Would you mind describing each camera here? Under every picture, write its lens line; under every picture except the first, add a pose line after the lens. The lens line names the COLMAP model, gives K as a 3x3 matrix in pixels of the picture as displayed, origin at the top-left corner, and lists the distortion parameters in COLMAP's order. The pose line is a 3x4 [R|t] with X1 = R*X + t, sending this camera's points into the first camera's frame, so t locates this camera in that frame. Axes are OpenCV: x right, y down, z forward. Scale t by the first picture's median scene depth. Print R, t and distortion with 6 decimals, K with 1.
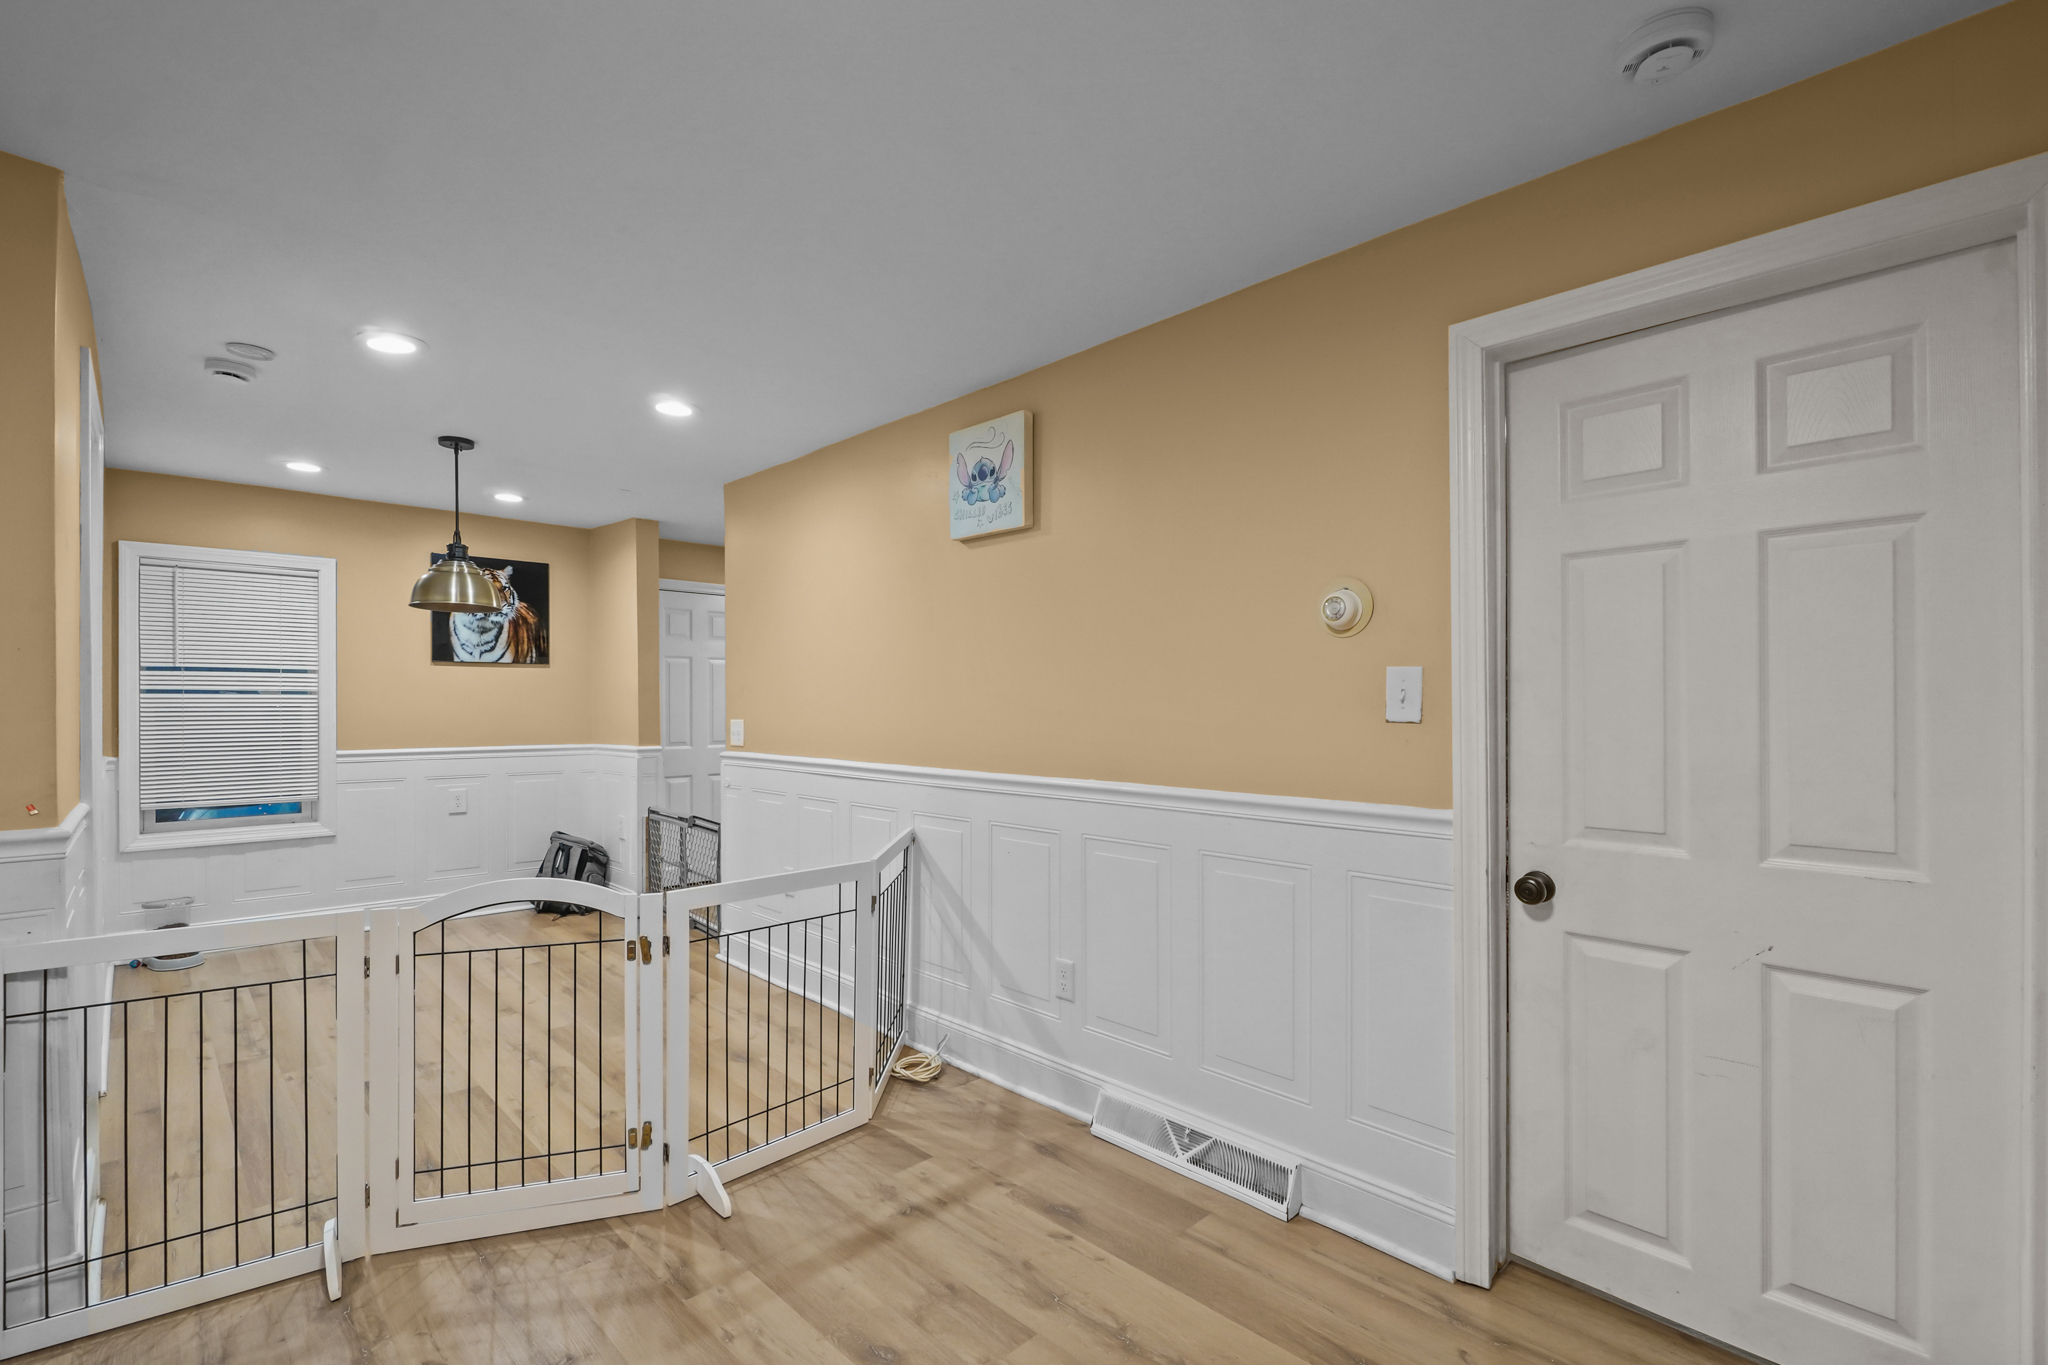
lens RADIAL K [[893.5, 0, 1019.3], [0, 893.5, 670.7], [0, 0, 1]] dist [-0.003033, -0.000893]
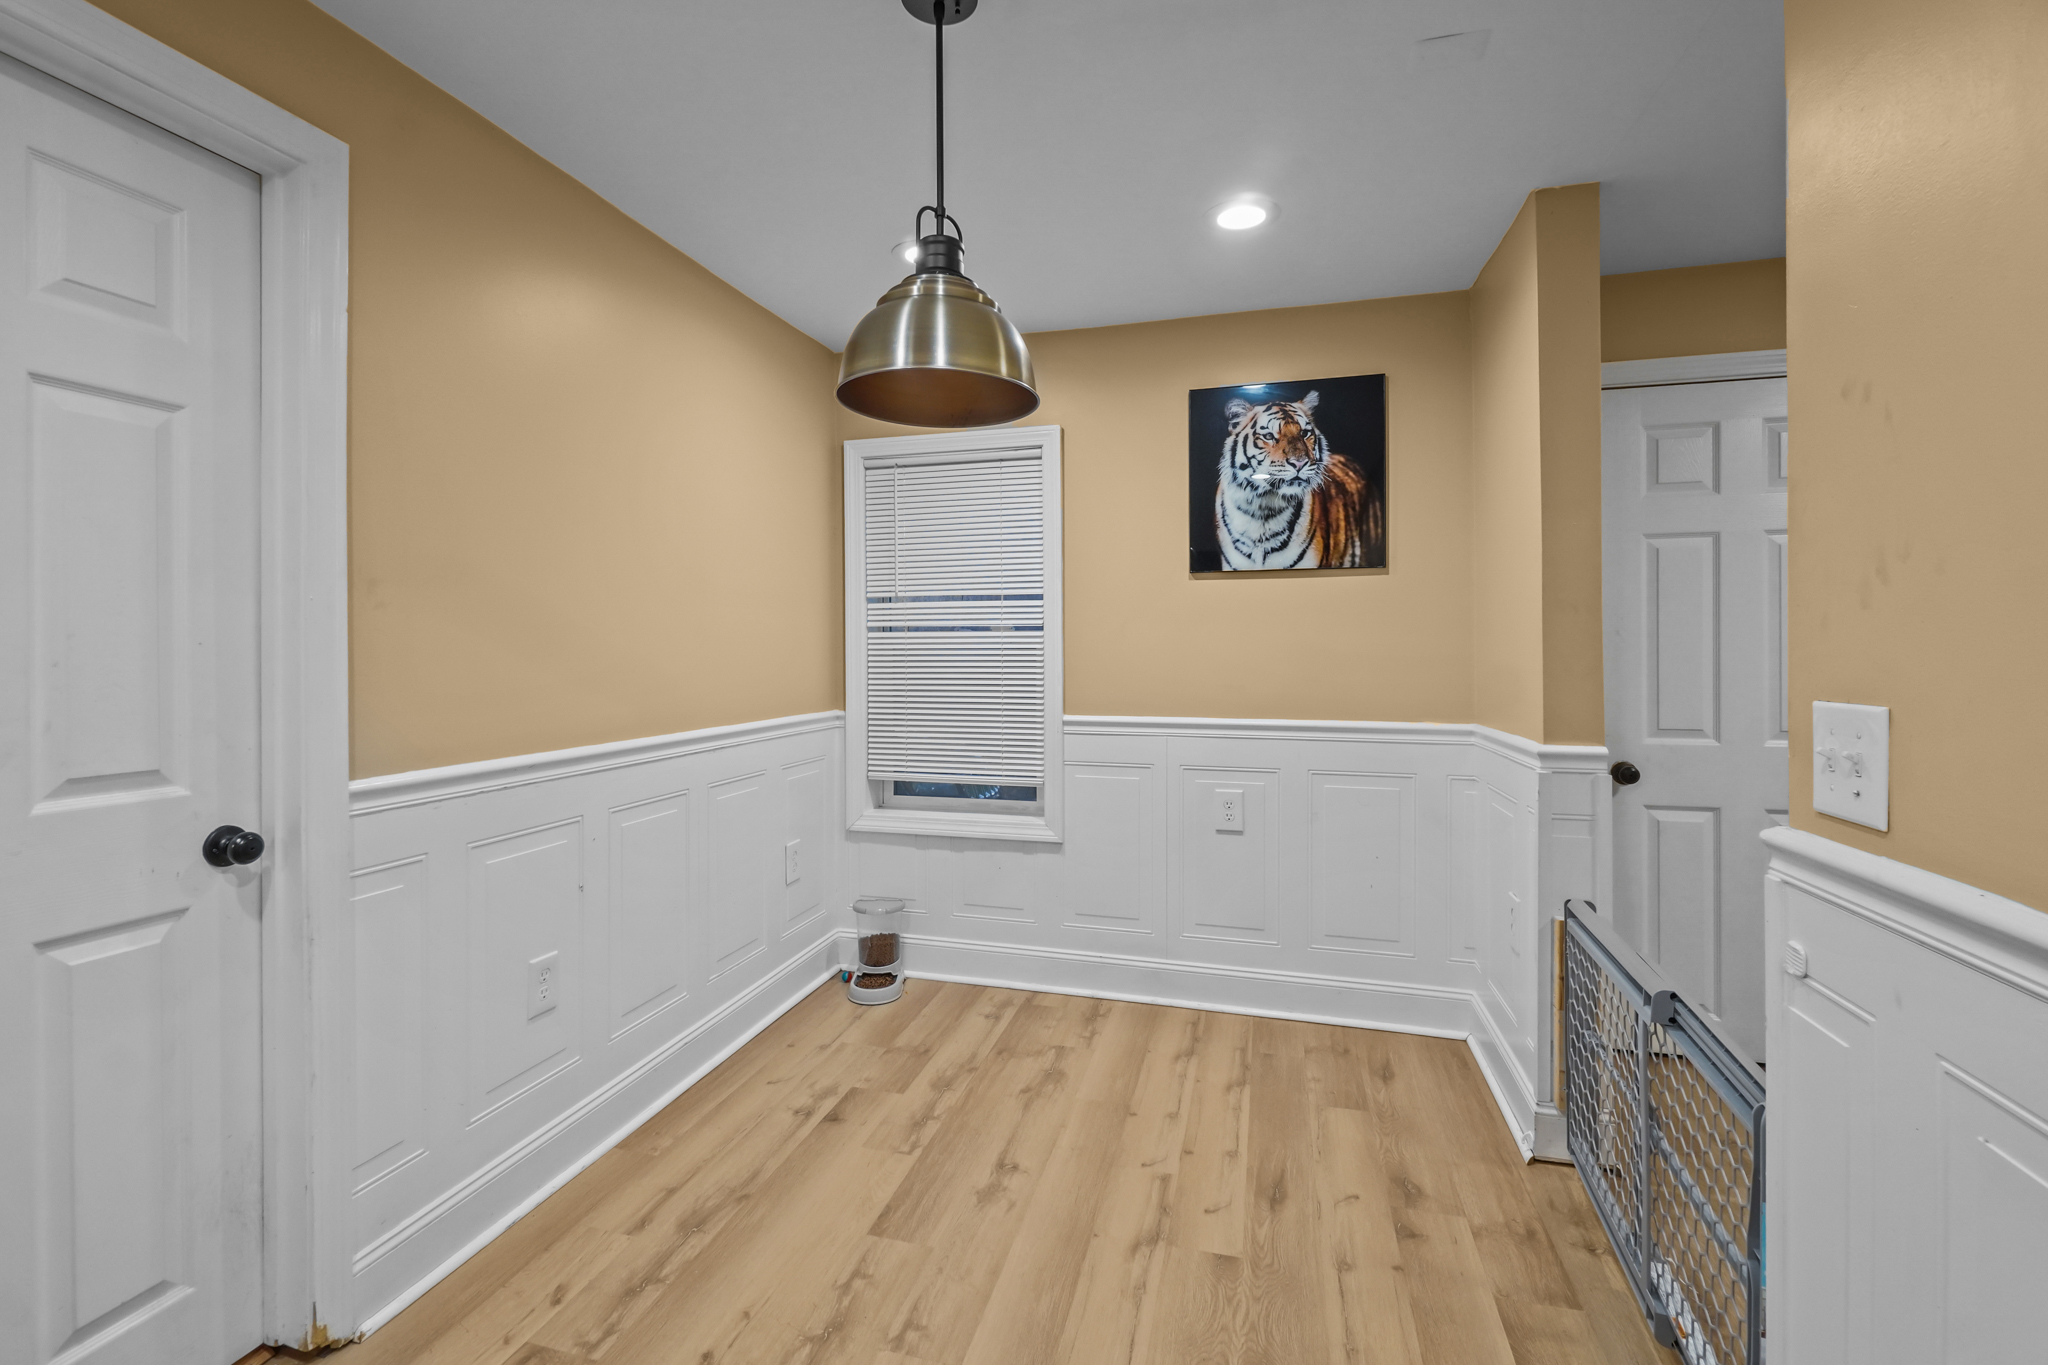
lens RADIAL K [[893.5, 0, 1019.3], [0, 893.5, 670.7], [0, 0, 1]] dist [-0.003033, -0.000893]
pose [[0.485409, 0.020935, -0.874037, -0.181725], [0.034232, 0.998492, 0.042927, 0.024383], [0.873617, -0.050758, 0.483960, 0.583150]]
